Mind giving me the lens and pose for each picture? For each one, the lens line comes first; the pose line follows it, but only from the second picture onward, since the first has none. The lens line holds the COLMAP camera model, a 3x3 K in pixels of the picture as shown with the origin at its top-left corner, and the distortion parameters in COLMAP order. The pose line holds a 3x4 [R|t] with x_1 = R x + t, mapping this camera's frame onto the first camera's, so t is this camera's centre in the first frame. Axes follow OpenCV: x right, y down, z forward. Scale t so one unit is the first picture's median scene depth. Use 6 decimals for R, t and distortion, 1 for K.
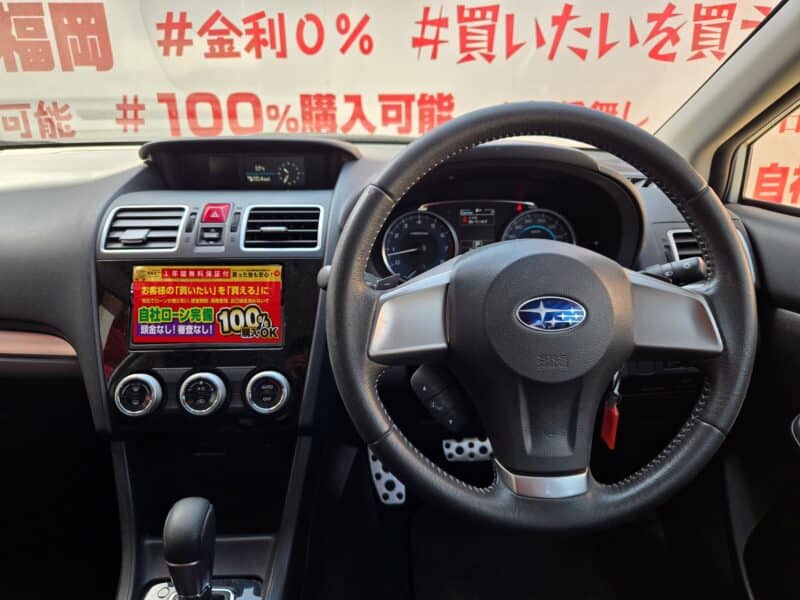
lens RADIAL K [[534.2, 0, 408.1], [0, 534.2, 296.4], [0, 0, 1]] dist [0.038356, -0.028858]
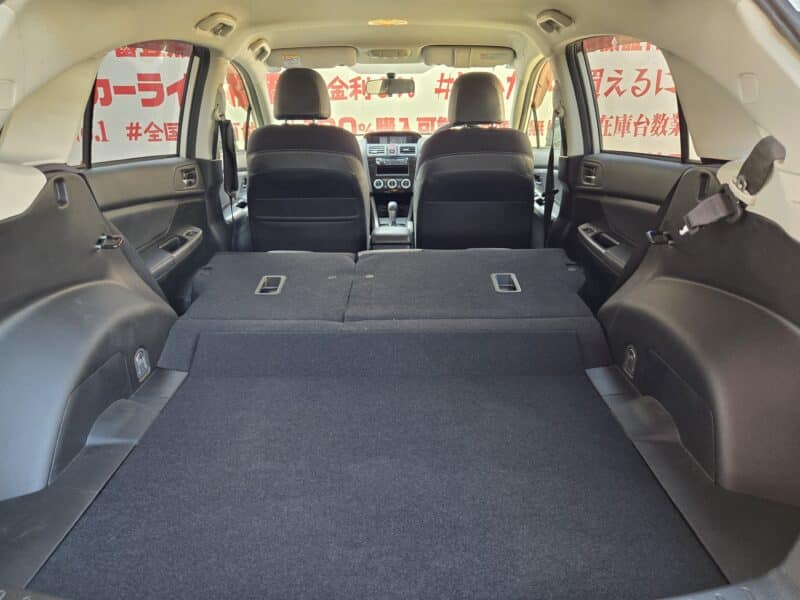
lens RADIAL K [[528.0, 0, 401.6], [0, 528.0, 299.3], [0, 0, 1]] dist [0.038945, 0.020958]
pose [[0.999097, 0.008452, -0.041631, -0.059634], [-0.009513, 0.999633, -0.025368, 0.740309], [0.041401, 0.025741, 0.998811, -2.025980]]
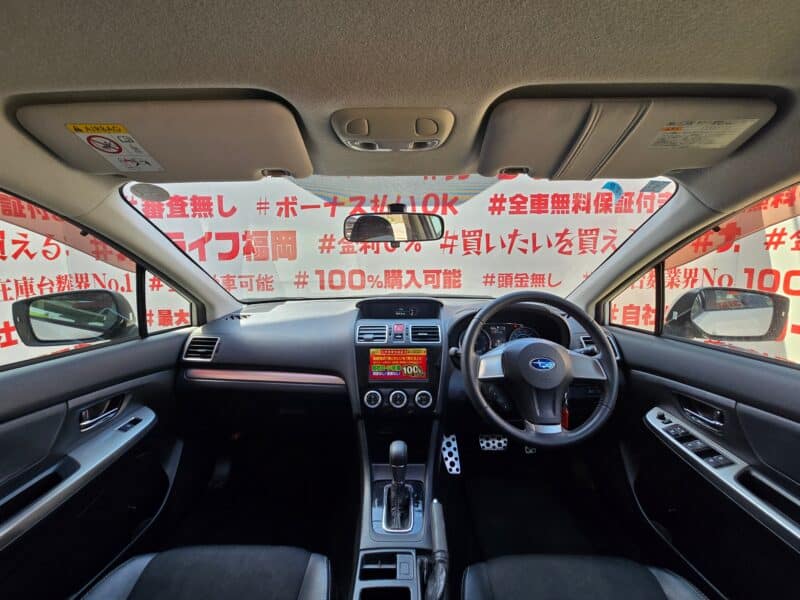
lens RADIAL K [[321.1, 0, 405.3], [0, 321.1, 300.6], [0, 0, 1]] dist [0.006368, 0.000322]
pose [[0.999126, 0.001948, -0.041757, -0.165658], [-0.011876, 0.970979, -0.238870, 0.052147], [0.040080, 0.239157, 0.970153, -0.322983]]
